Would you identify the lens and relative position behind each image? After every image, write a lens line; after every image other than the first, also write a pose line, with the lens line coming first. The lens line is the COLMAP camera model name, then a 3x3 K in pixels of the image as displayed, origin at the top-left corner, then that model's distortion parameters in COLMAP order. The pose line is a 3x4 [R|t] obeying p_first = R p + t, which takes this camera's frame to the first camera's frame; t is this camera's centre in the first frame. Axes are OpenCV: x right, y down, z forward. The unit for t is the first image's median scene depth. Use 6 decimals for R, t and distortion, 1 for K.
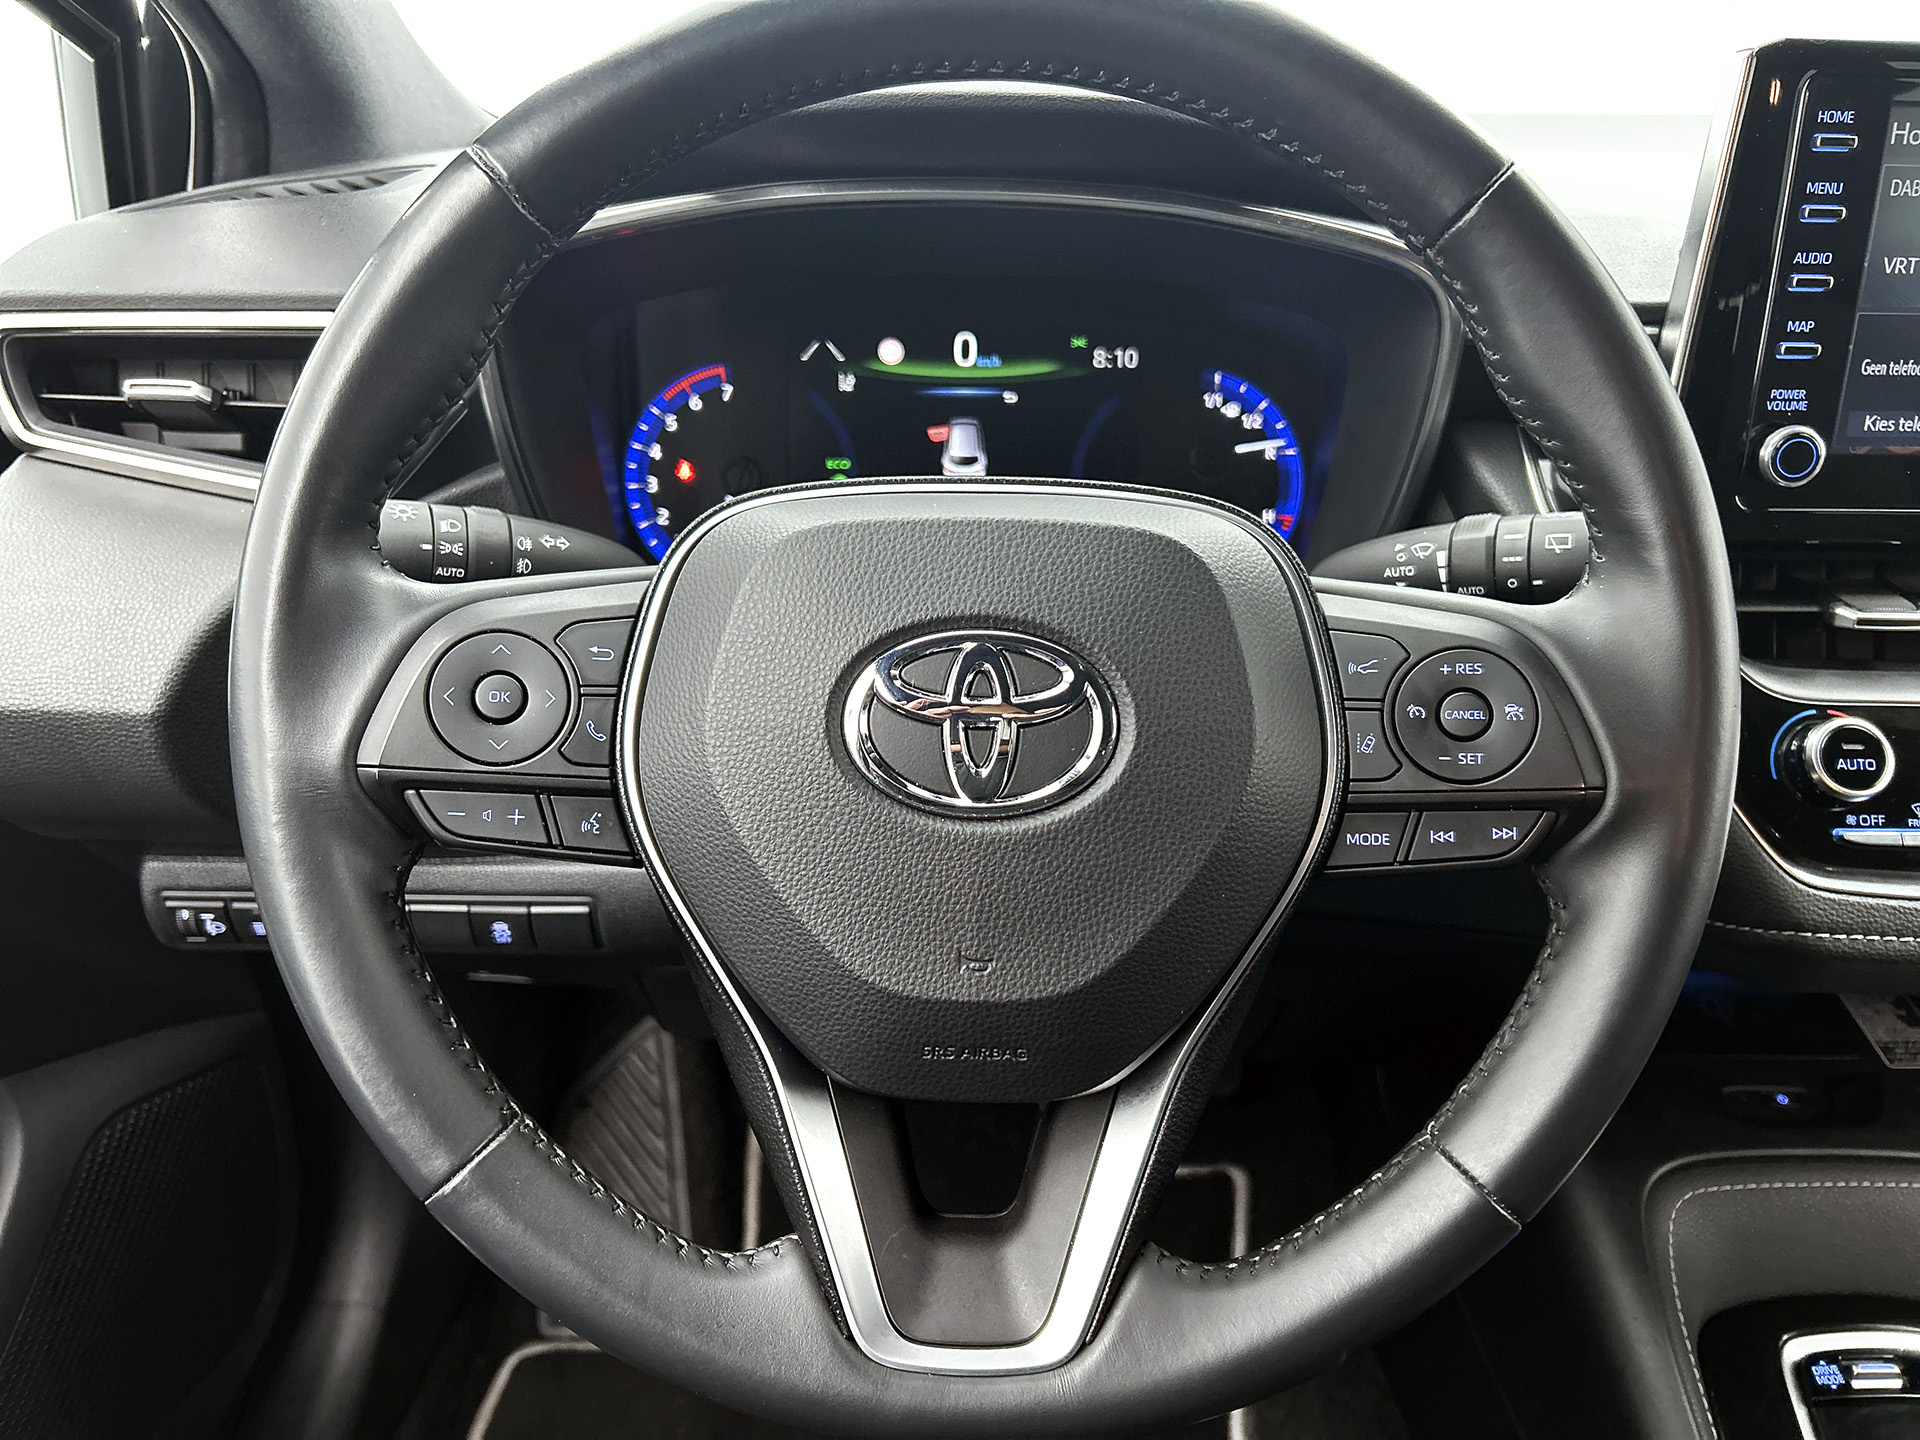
lens RADIAL K [[1482.0, 0, 926.0], [0, 1482.0, 736.0], [0, 0, 1]] dist [0.100255, -0.129681]
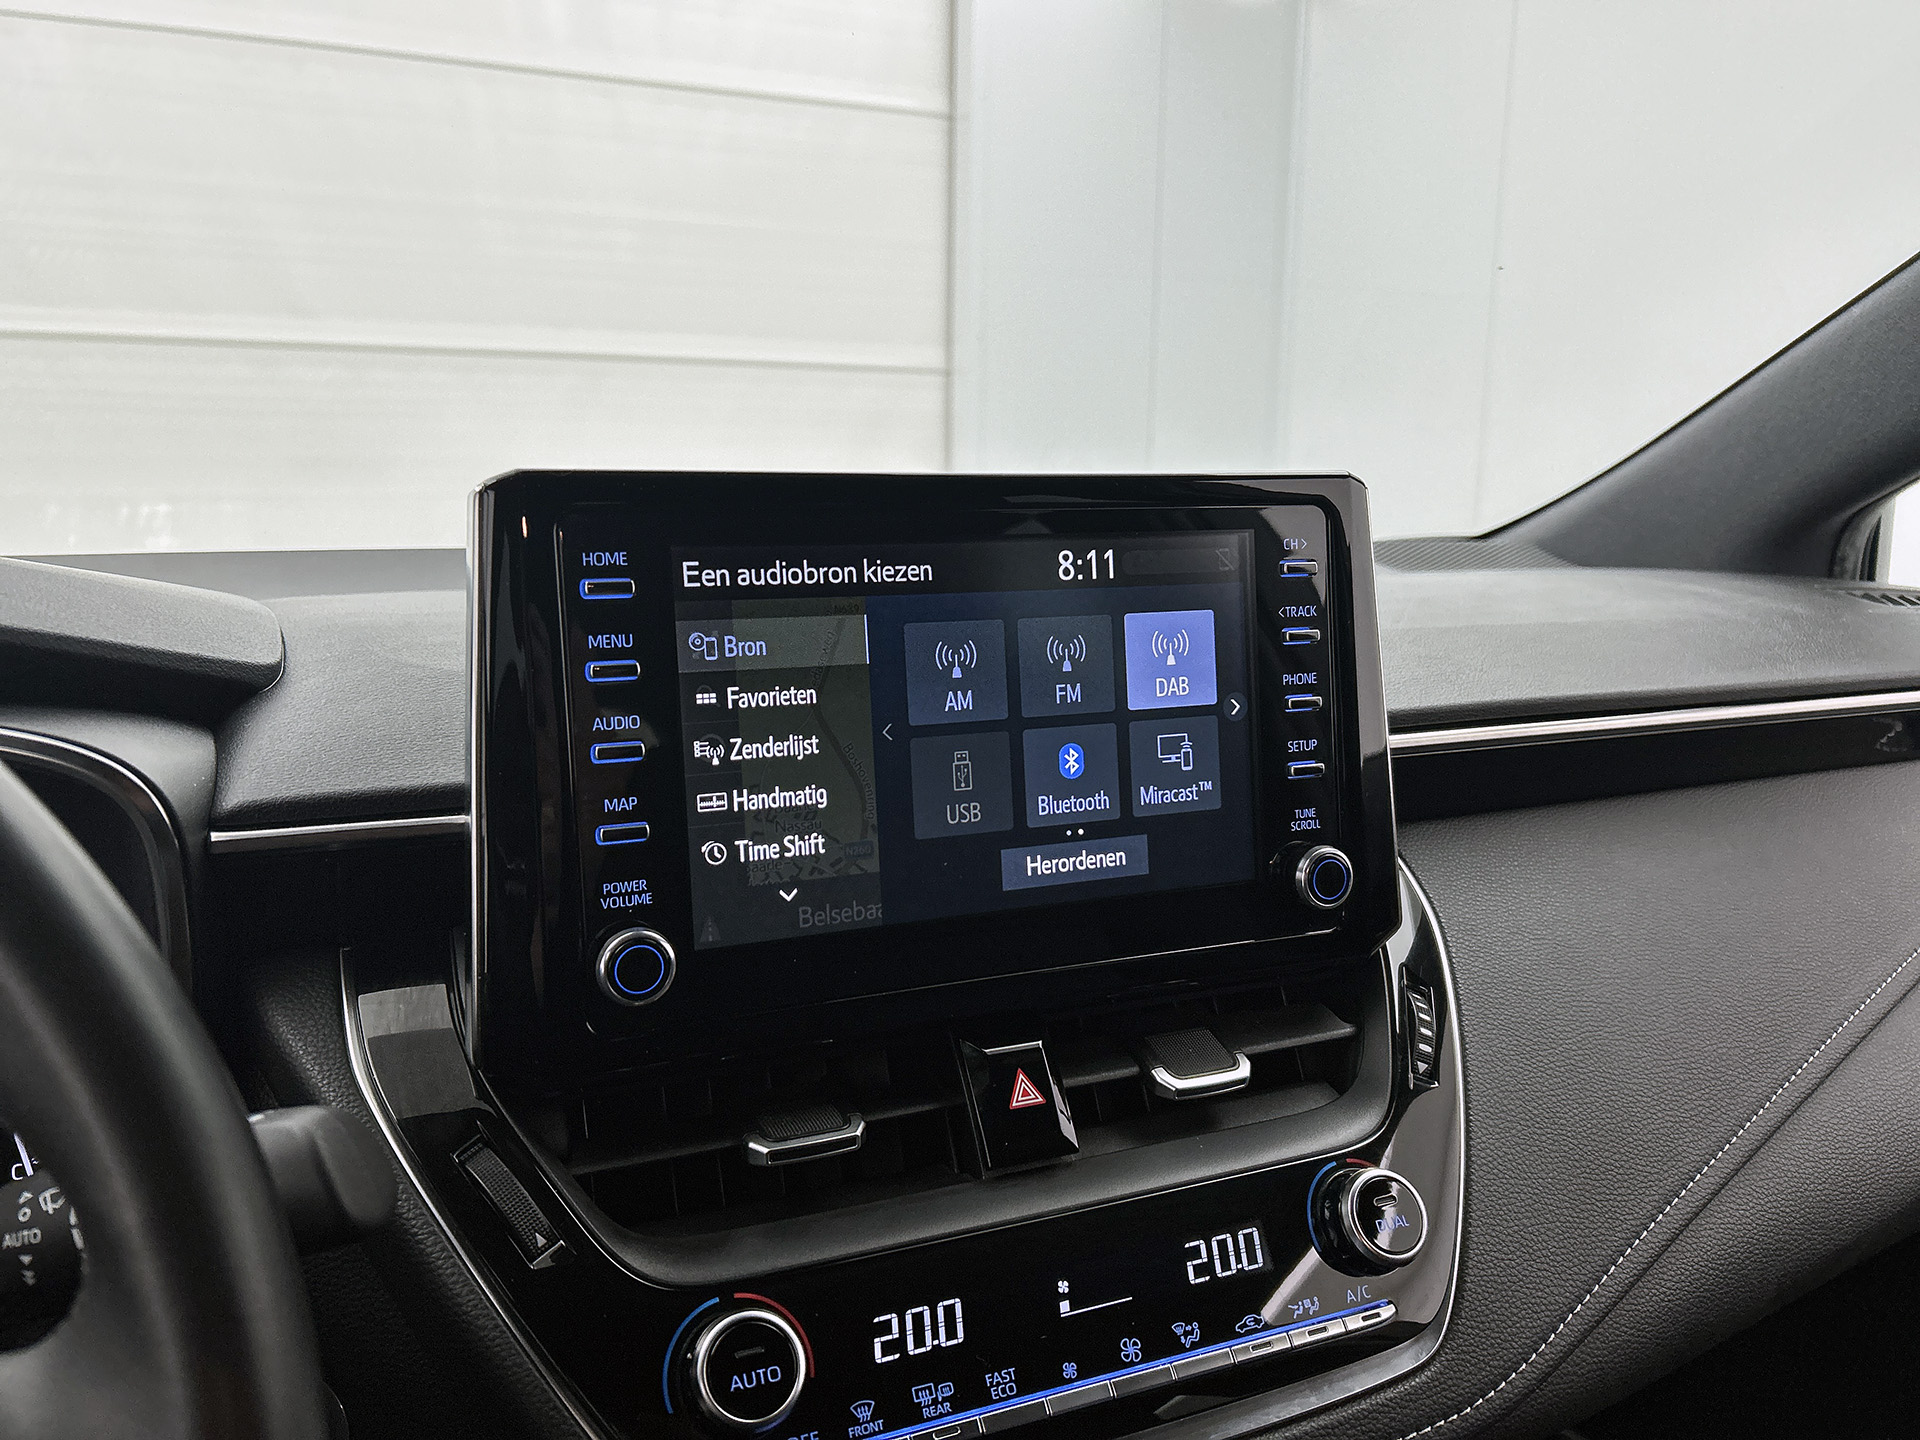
lens RADIAL K [[1508.8, 0, 961.9], [0, 1508.8, 694.8], [0, 0, 1]] dist [0.010386, -0.004029]
pose [[0.910010, -0.066776, 0.409173, 0.420467], [0.181261, 0.951700, -0.247814, -0.095413], [-0.372862, 0.299681, 0.878160, 0.212813]]
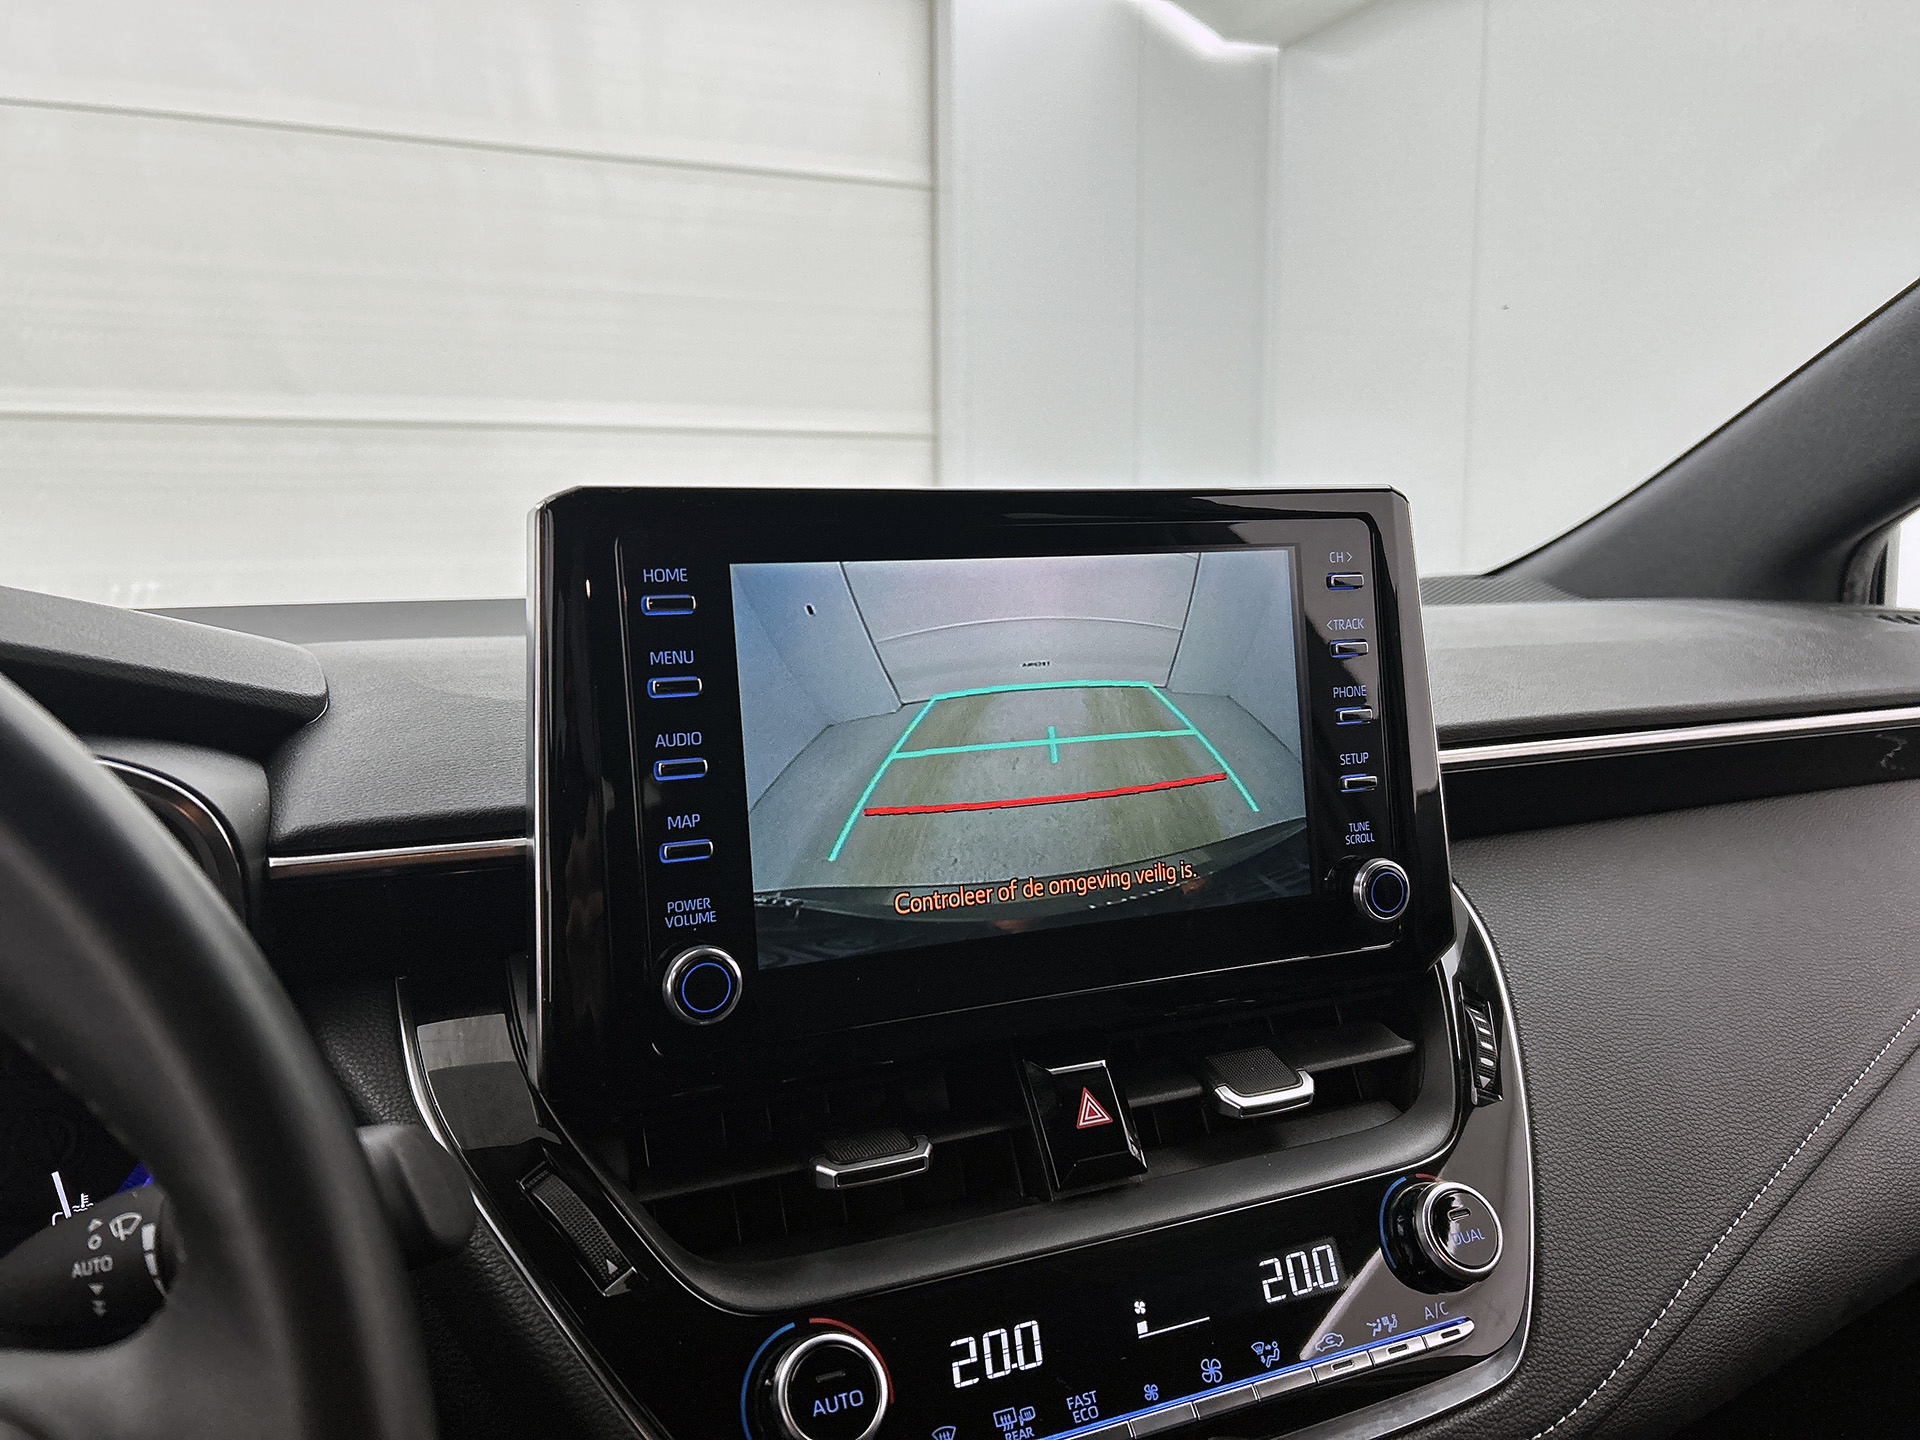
lens RADIAL K [[1507.7, 0, 965.1], [0, 1507.7, 693.8], [0, 0, 1]] dist [0.004283, 0.005659]
pose [[0.904232, -0.066339, 0.421858, 0.383437], [0.202822, 0.936047, -0.287541, -0.076446], [-0.375803, 0.345566, 0.859858, 0.240851]]
